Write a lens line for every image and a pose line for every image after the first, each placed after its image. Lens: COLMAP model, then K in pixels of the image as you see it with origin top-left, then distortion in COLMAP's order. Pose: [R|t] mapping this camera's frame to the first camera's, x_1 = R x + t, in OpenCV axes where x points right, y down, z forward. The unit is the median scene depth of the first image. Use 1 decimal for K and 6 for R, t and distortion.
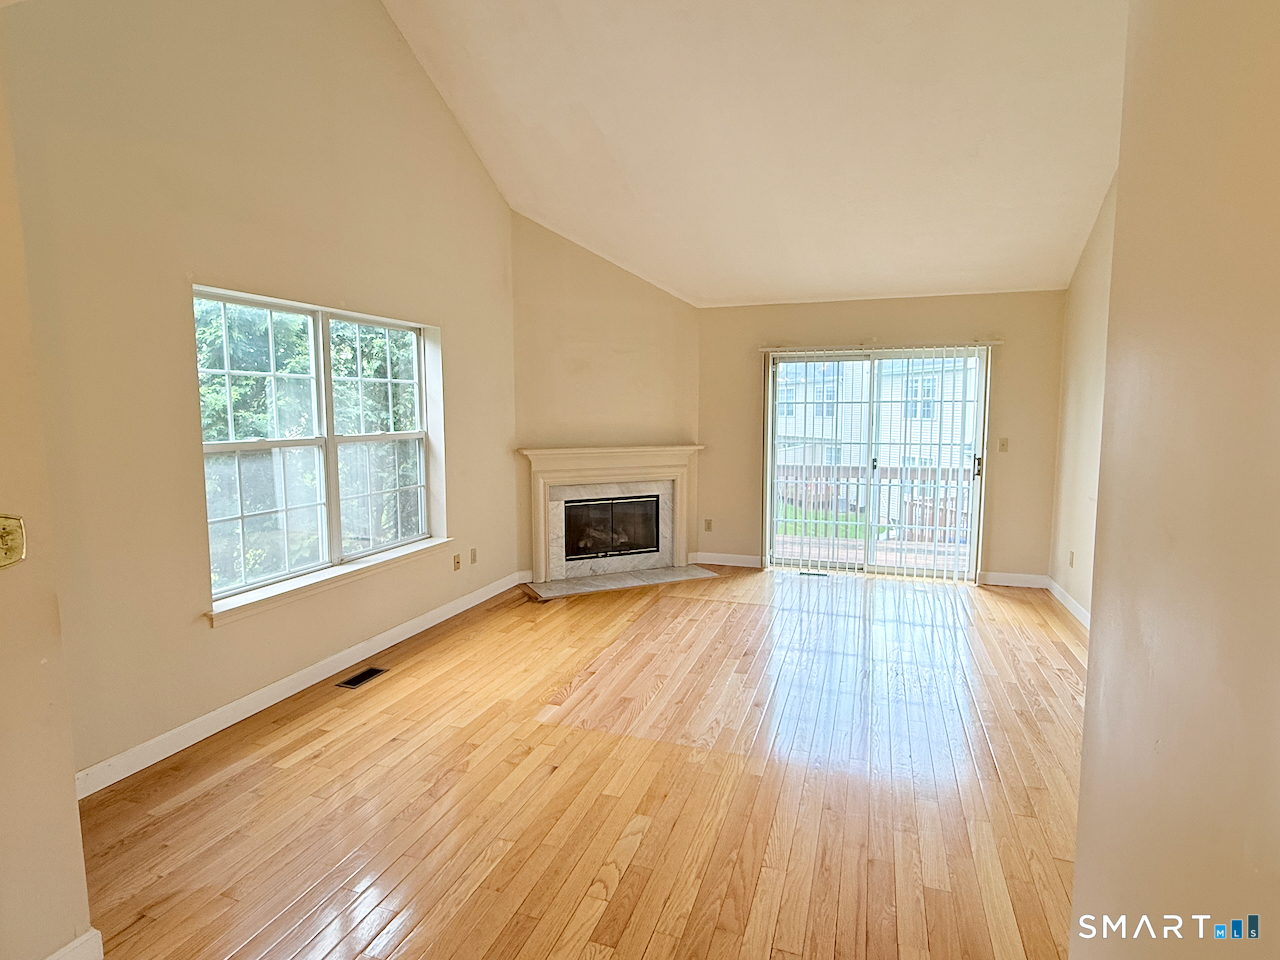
lens RADIAL K [[672.2, 0, 634.4], [0, 672.2, 479.6], [0, 0, 1]] dist [-0.002023, -0.000092]
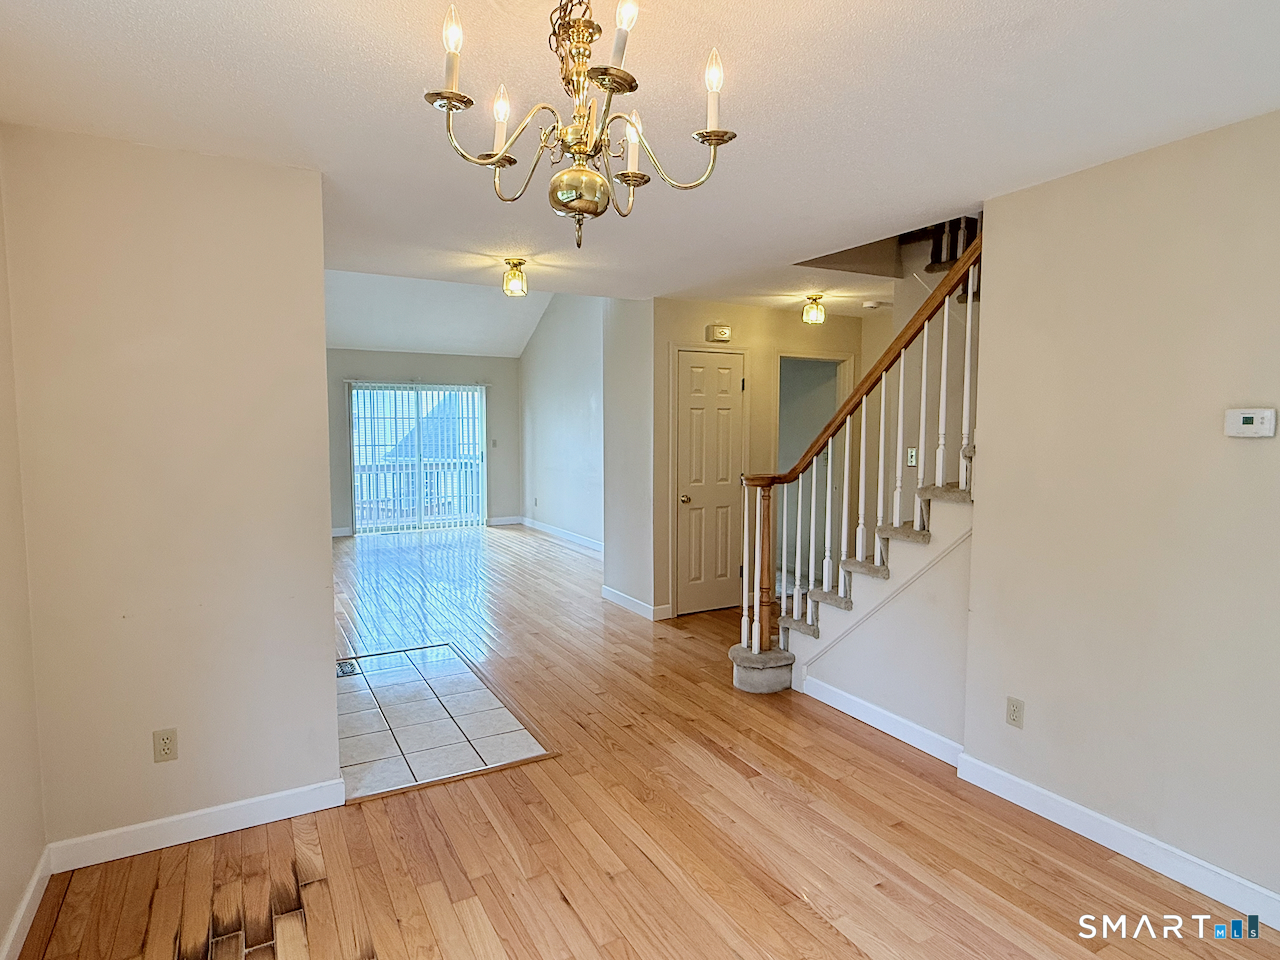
lens RADIAL K [[709.8, 0, 638.6], [0, 709.8, 480.5], [0, 0, 1]] dist [-0.004786, 0.001681]
pose [[0.653562, -0.057997, 0.754648, -0.480184], [0.076948, 0.996985, 0.009981, 0.044139], [-0.752952, 0.051545, 0.656054, -0.384836]]
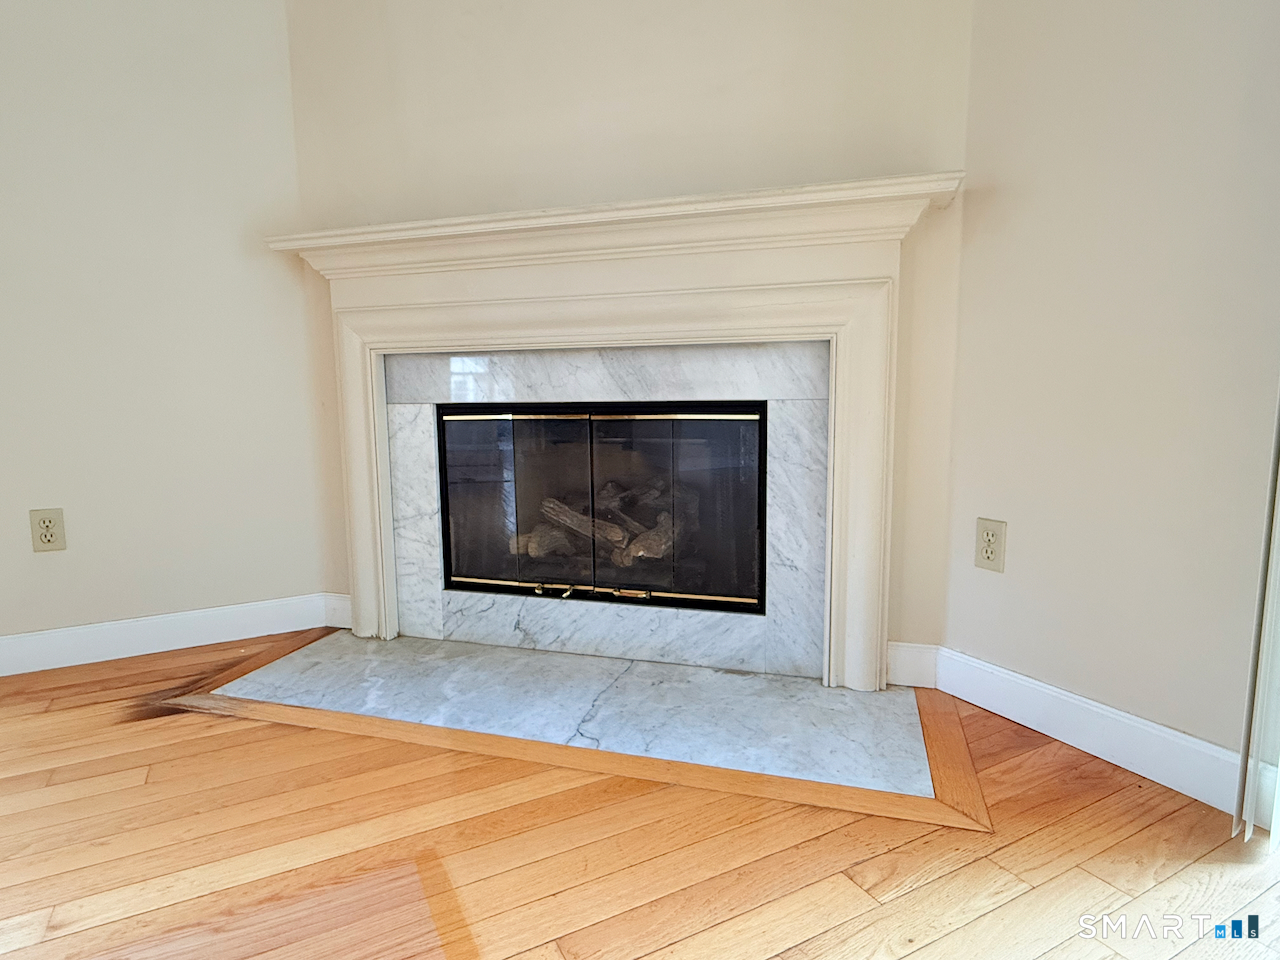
lens RADIAL K [[709.8, 0, 640.0], [0, 709.8, 482.3], [0, 0, 1]] dist [-0.004786, 0.001681]
pose [[0.734615, 0.080175, -0.673731, 0.205938], [-0.055986, 0.996770, 0.057572, 0.044330], [0.676171, -0.004573, 0.736731, 0.825406]]
